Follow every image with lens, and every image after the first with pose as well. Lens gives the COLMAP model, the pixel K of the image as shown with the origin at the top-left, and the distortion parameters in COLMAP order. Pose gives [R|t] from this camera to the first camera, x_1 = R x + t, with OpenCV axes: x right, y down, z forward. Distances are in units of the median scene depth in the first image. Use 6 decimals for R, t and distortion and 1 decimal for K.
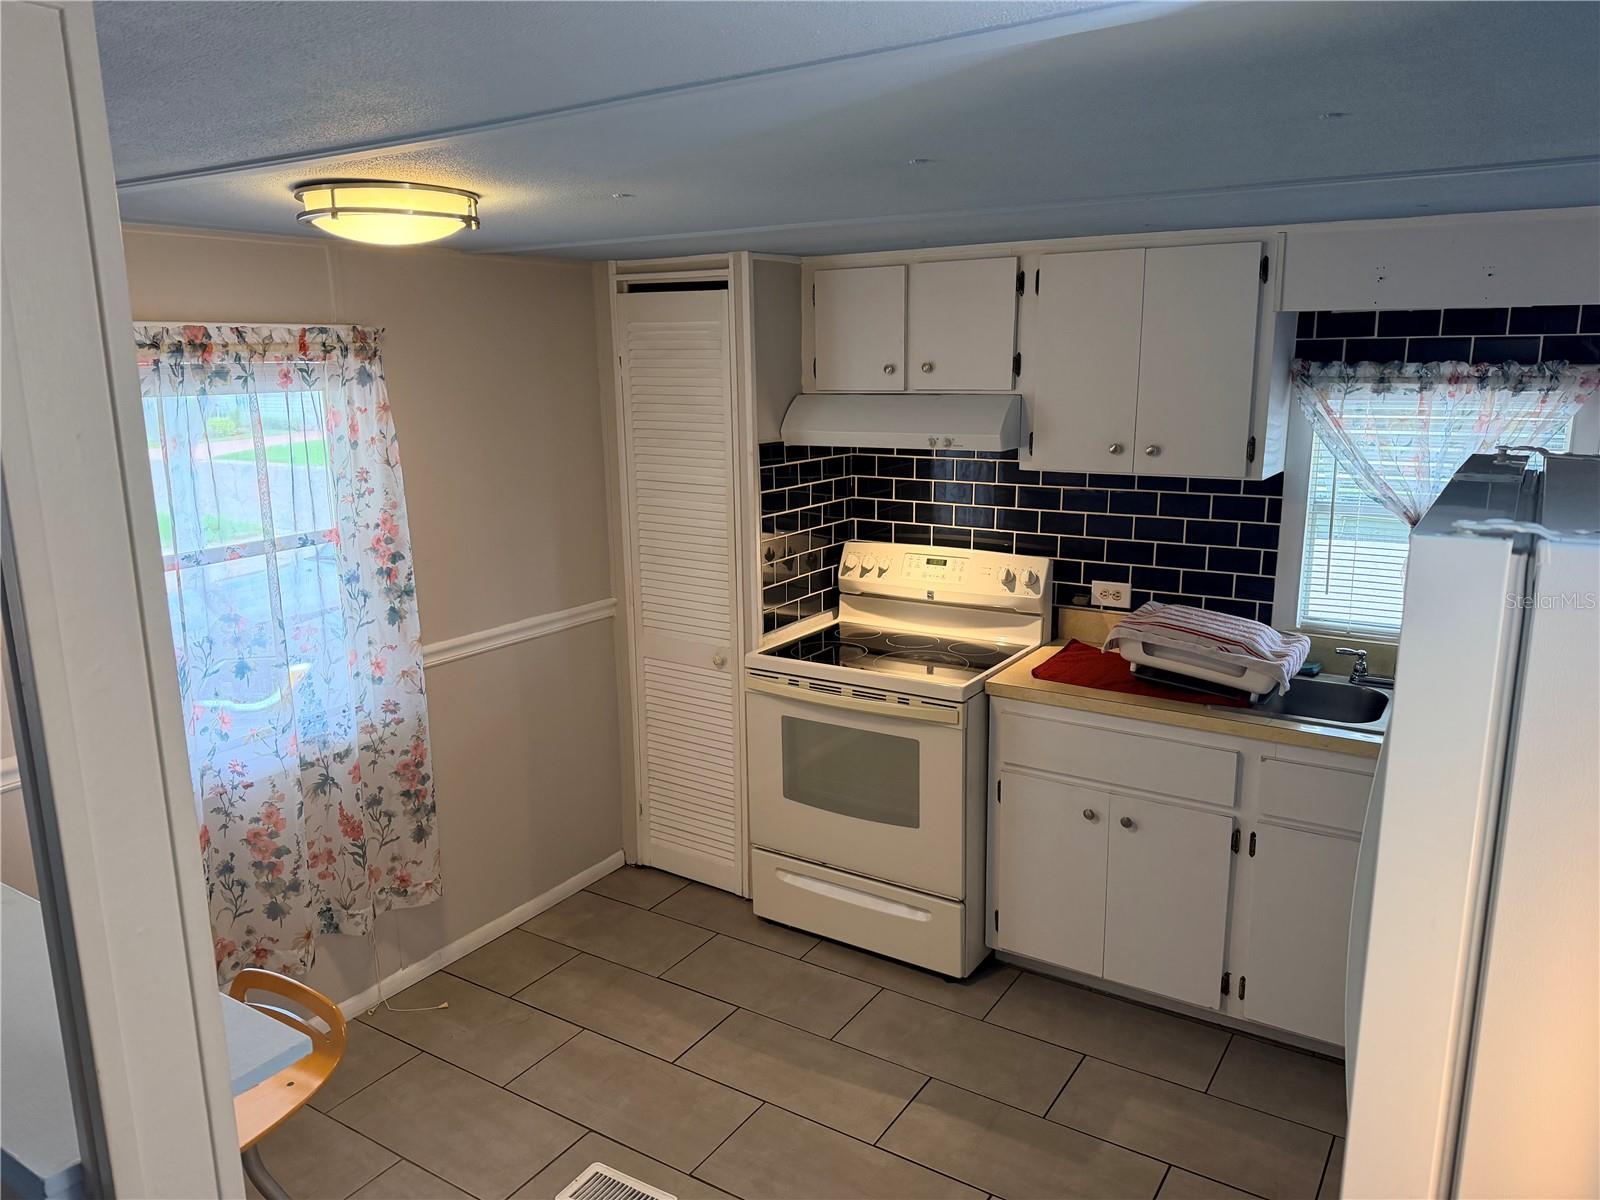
lens RADIAL K [[1125.3, 0, 805.2], [0, 1125.3, 597.5], [0, 0, 1]] dist [0.048401, -0.007182]
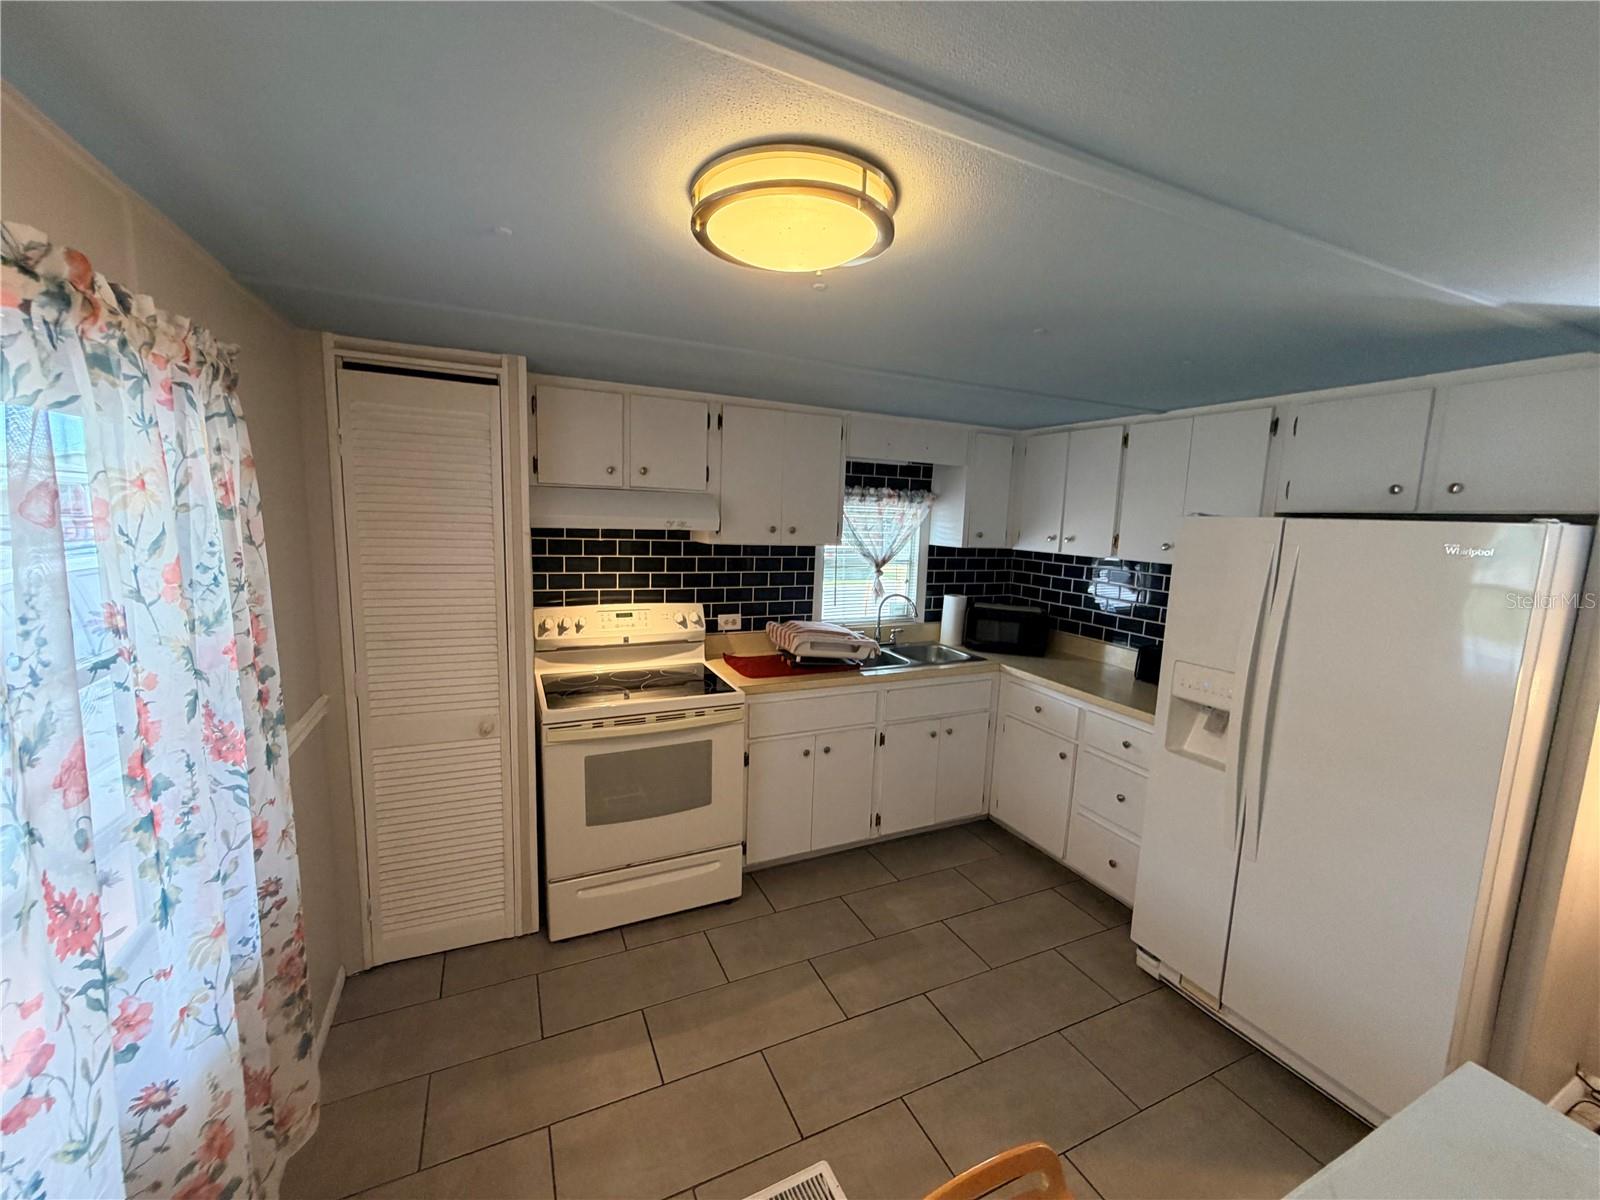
lens RADIAL K [[639.7, 0, 798.9], [0, 639.7, 597.8], [0, 0, 1]] dist [-0.005917, -0.000052]
pose [[0.530649, -0.085241, 0.843294, -0.466059], [0.136152, 0.990583, 0.014455, -0.039157], [-0.836585, 0.107145, 0.537258, 0.456400]]
